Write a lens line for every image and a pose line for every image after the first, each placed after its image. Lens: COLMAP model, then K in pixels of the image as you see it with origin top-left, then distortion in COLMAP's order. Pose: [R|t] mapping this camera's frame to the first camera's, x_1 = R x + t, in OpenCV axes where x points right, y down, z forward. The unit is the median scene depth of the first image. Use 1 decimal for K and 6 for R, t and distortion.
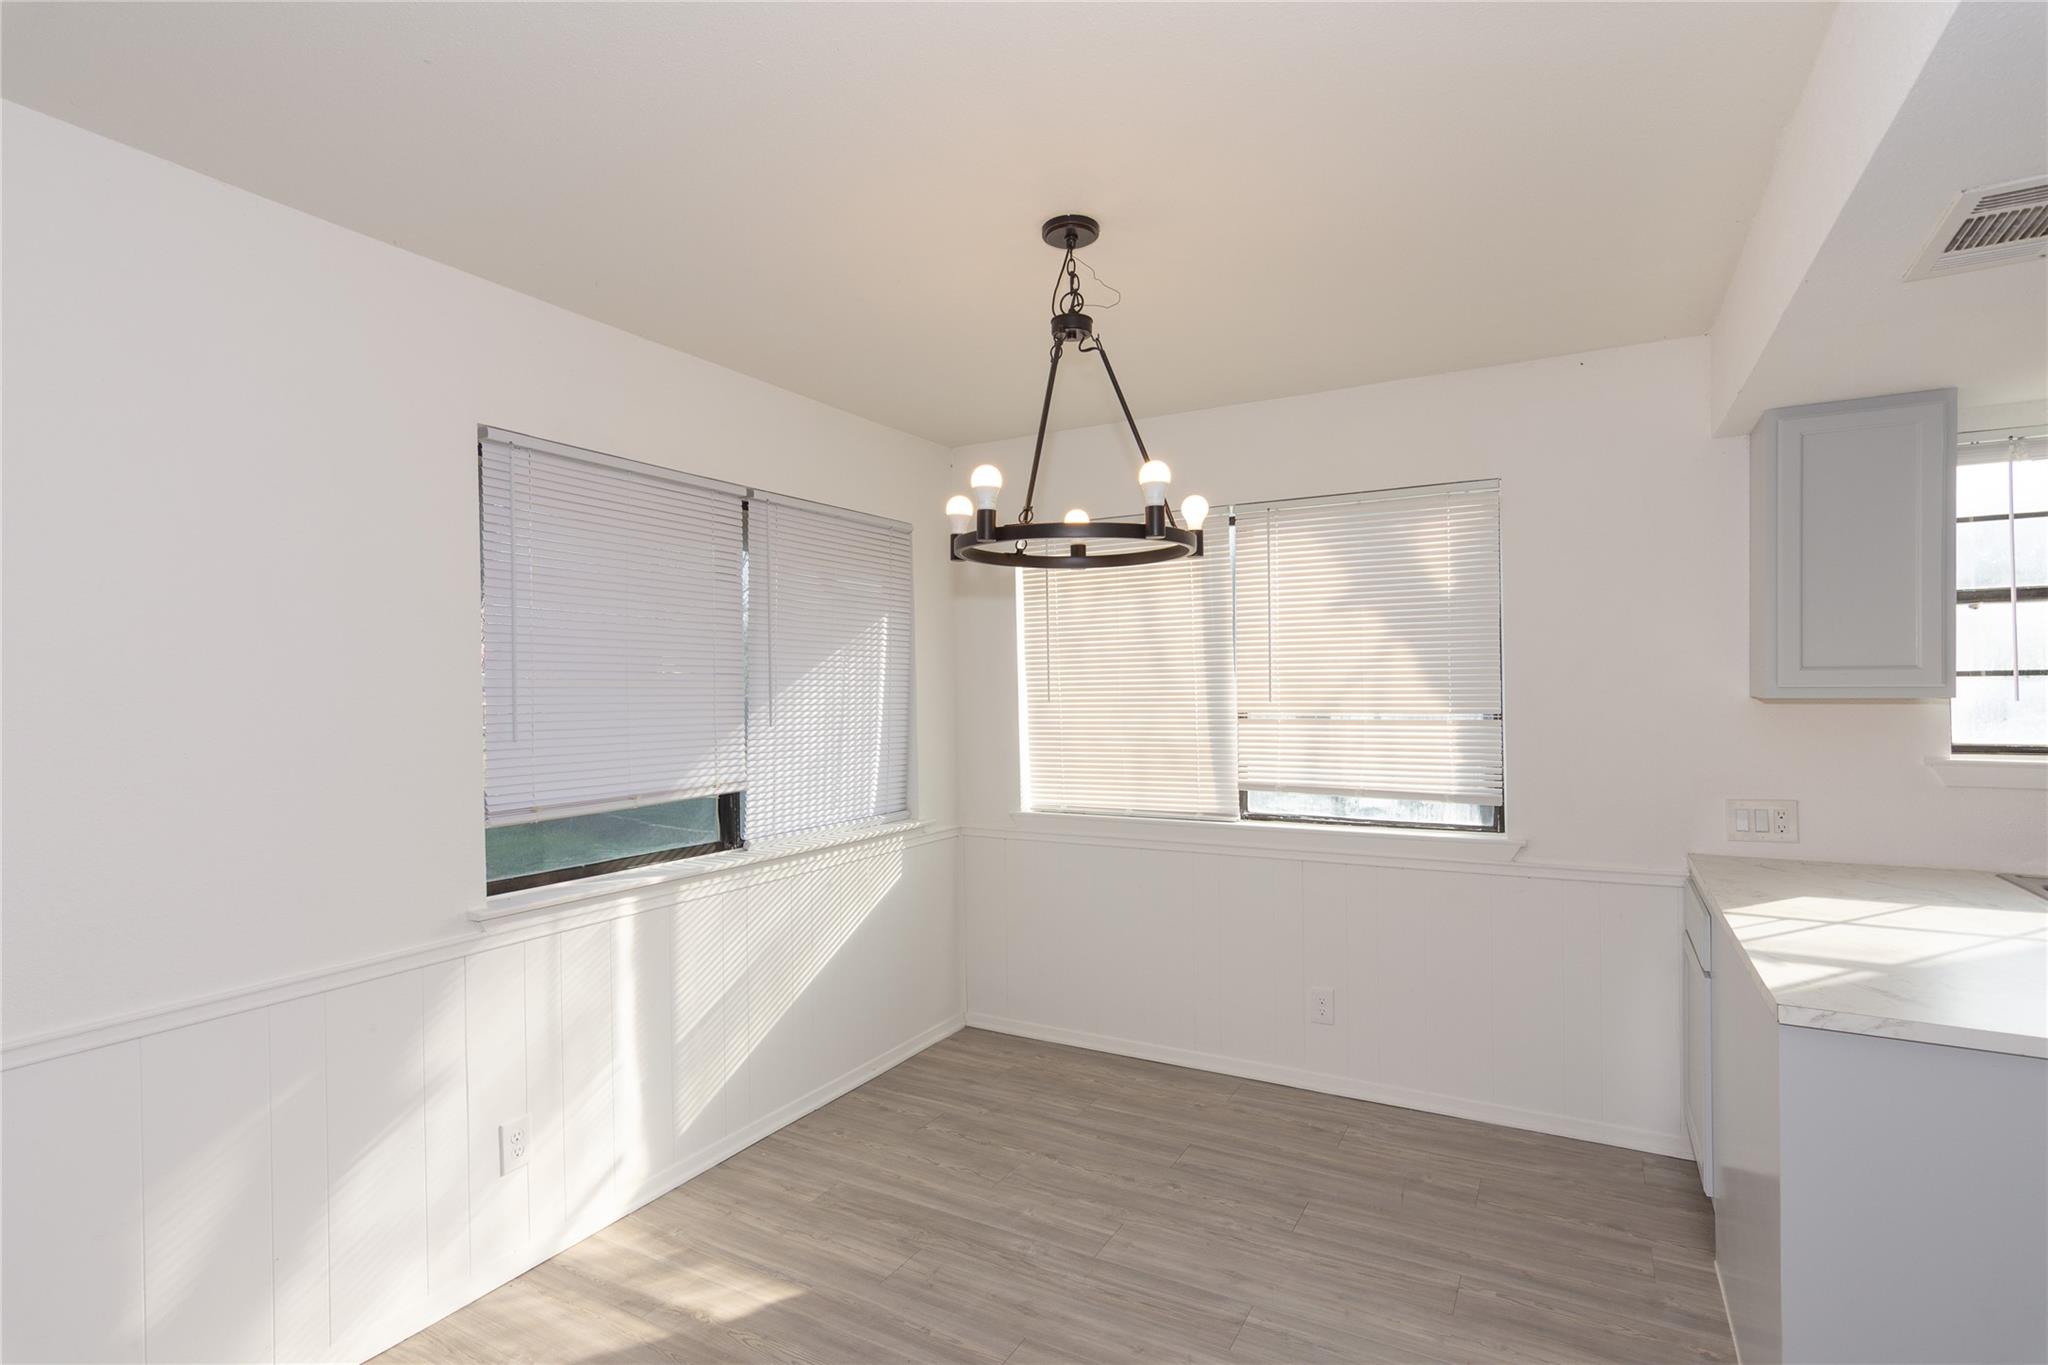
lens RADIAL K [[991.4, 0, 1030.5], [0, 991.4, 694.5], [0, 0, 1]] dist [-0.002828, 0.004401]
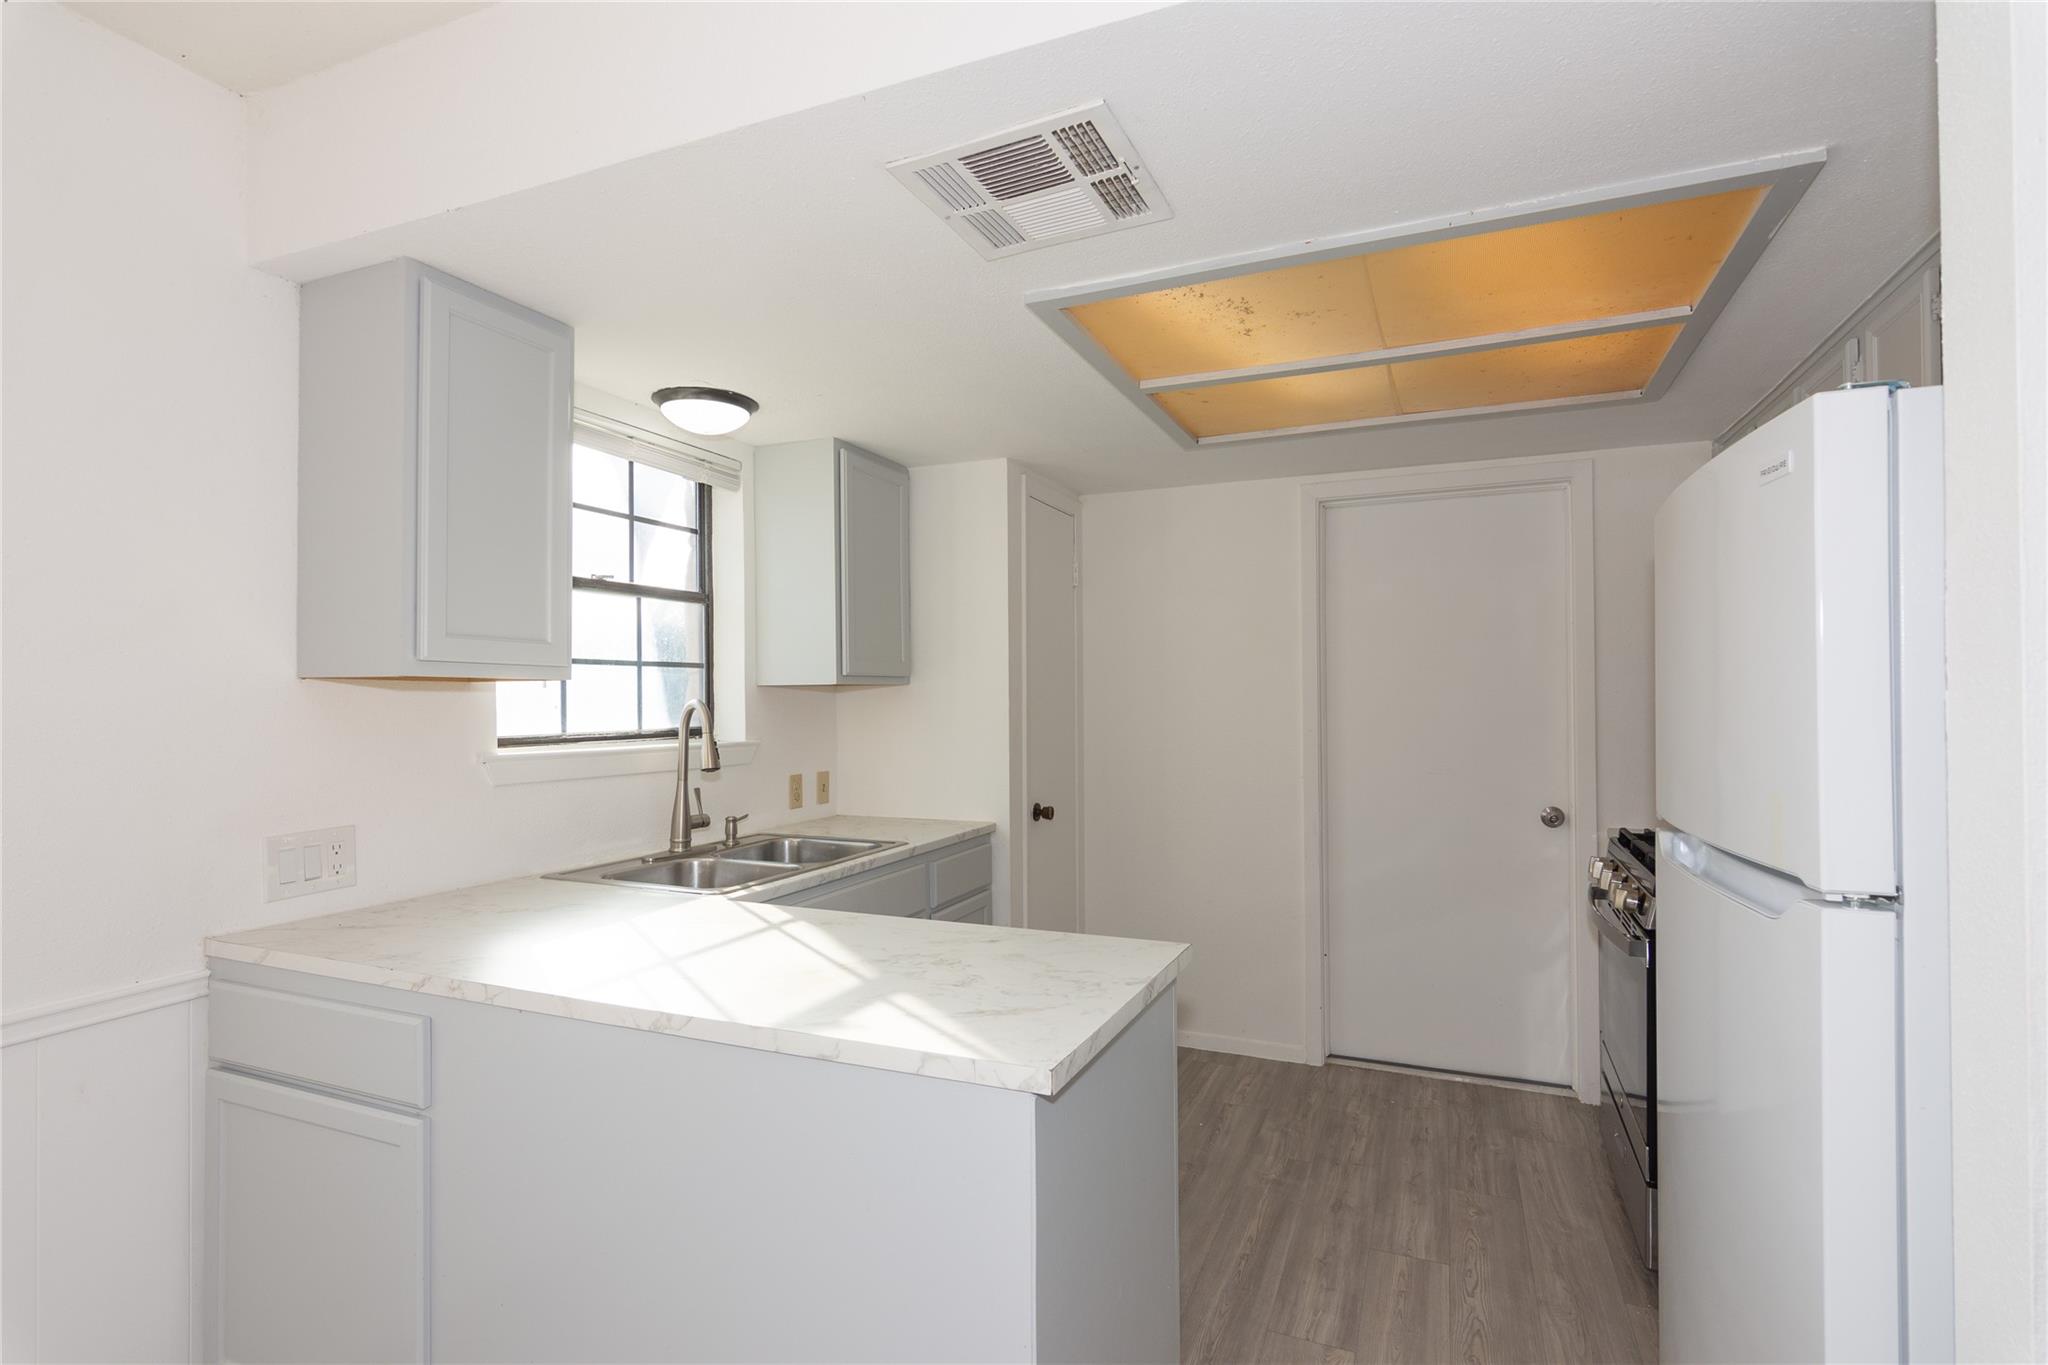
lens RADIAL K [[961.3, 0, 1014.4], [0, 961.3, 688.1], [0, 0, 1]] dist [0.001713, 0.000306]
pose [[-0.109470, 0.023511, 0.993712, 0.029444], [0.009421, 0.999700, -0.022615, 0.026181], [-0.993945, 0.006886, -0.109658, 0.552297]]
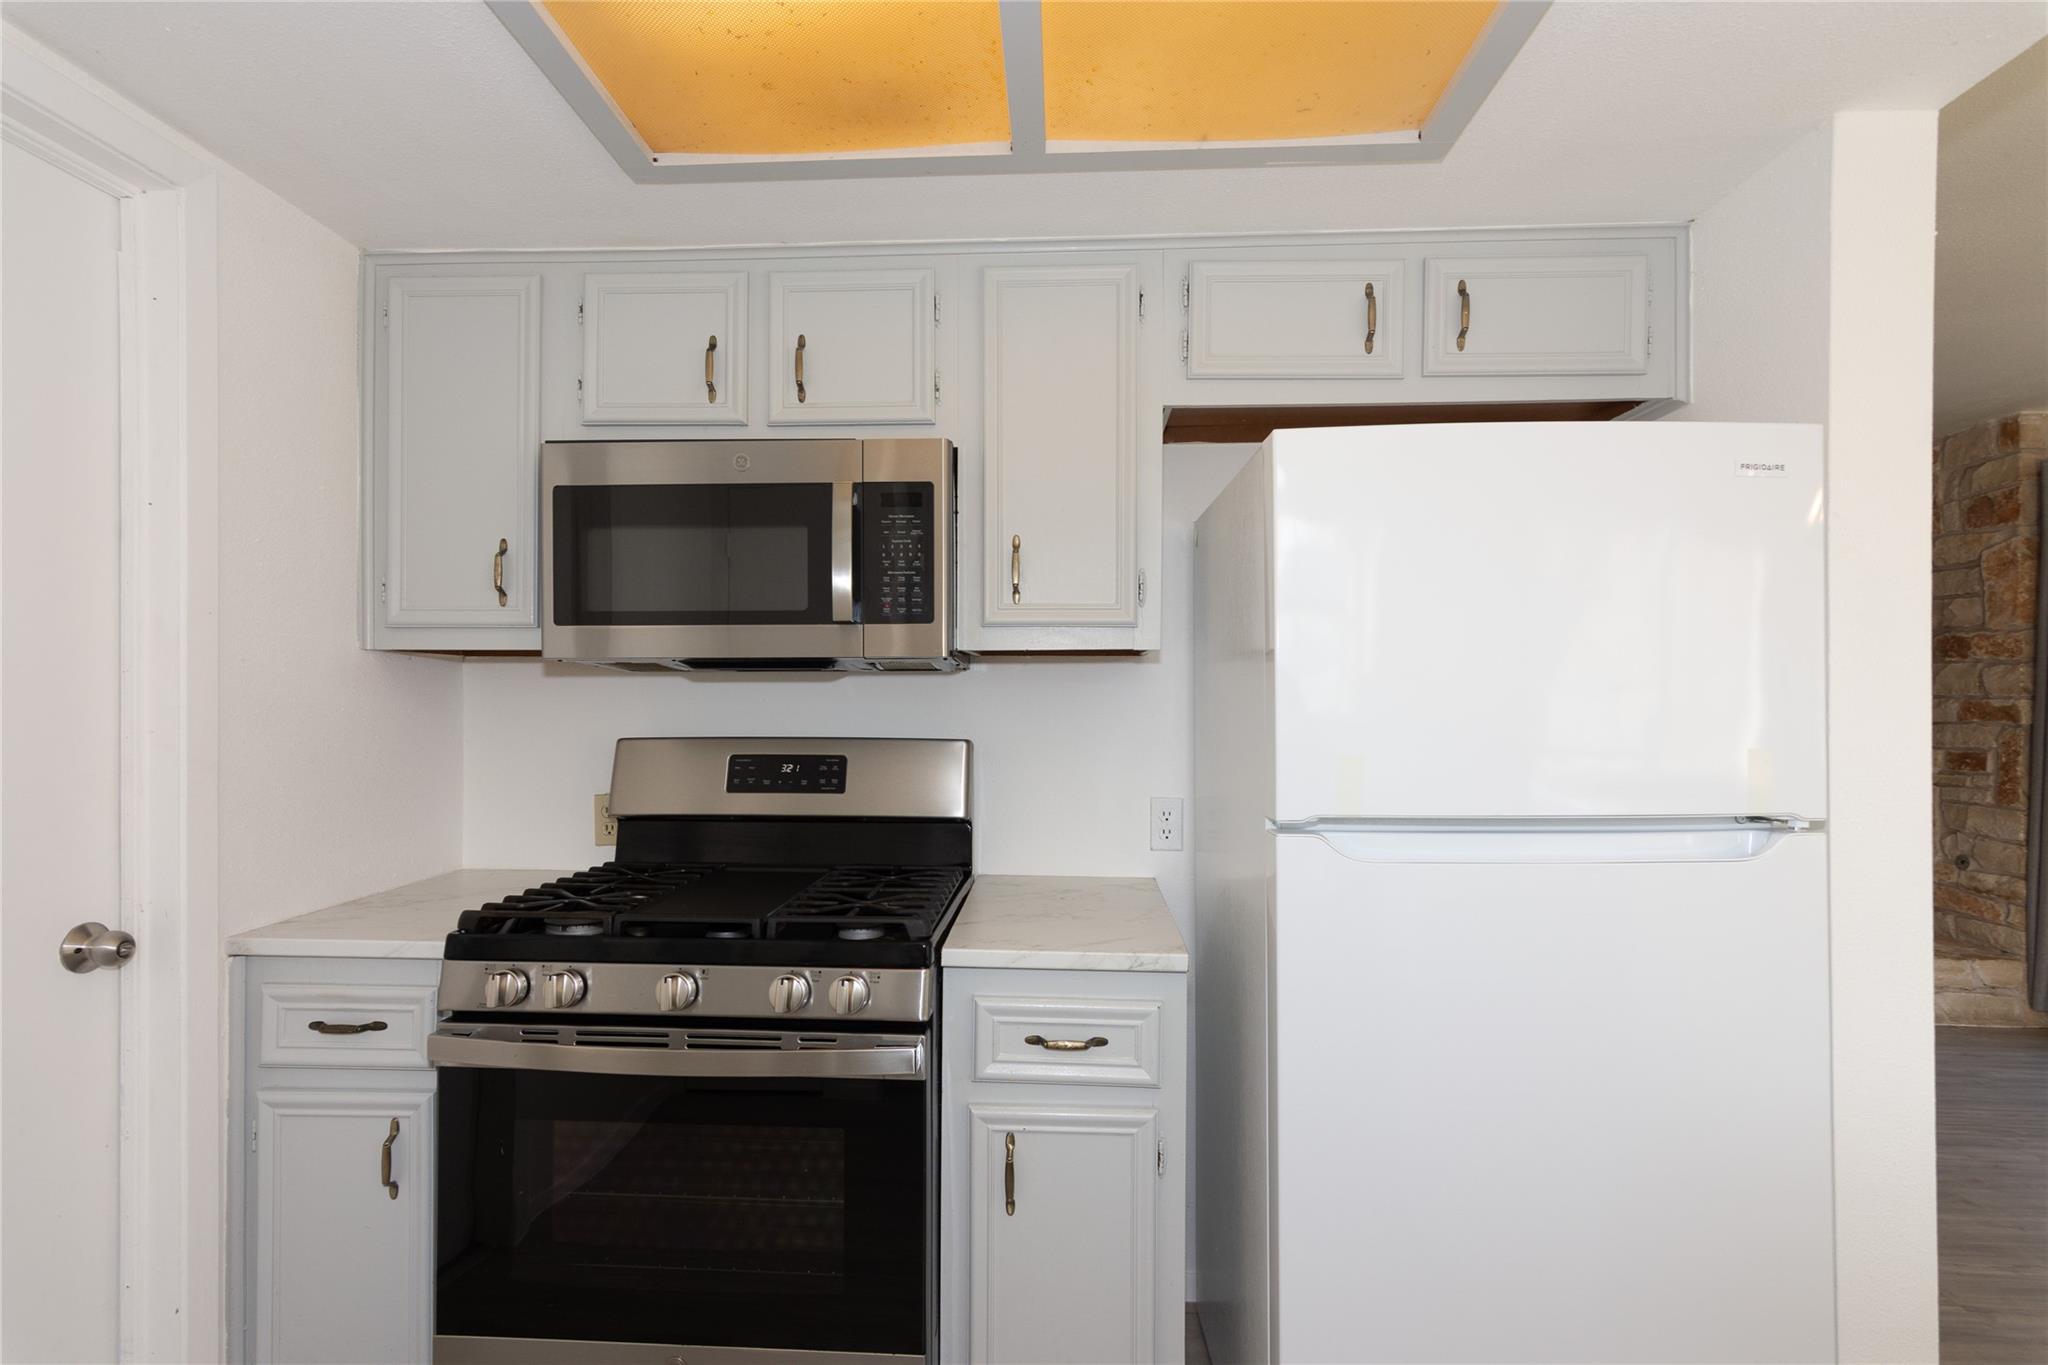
lens RADIAL K [[991.4, 0, 1029.3], [0, 991.4, 694.7], [0, 0, 1]] dist [-0.002828, 0.004401]
pose [[-0.892848, 0.011163, -0.450221, 0.848489], [0.008267, 0.999931, 0.008398, 0.029877], [0.450283, 0.003776, -0.892878, 0.461586]]
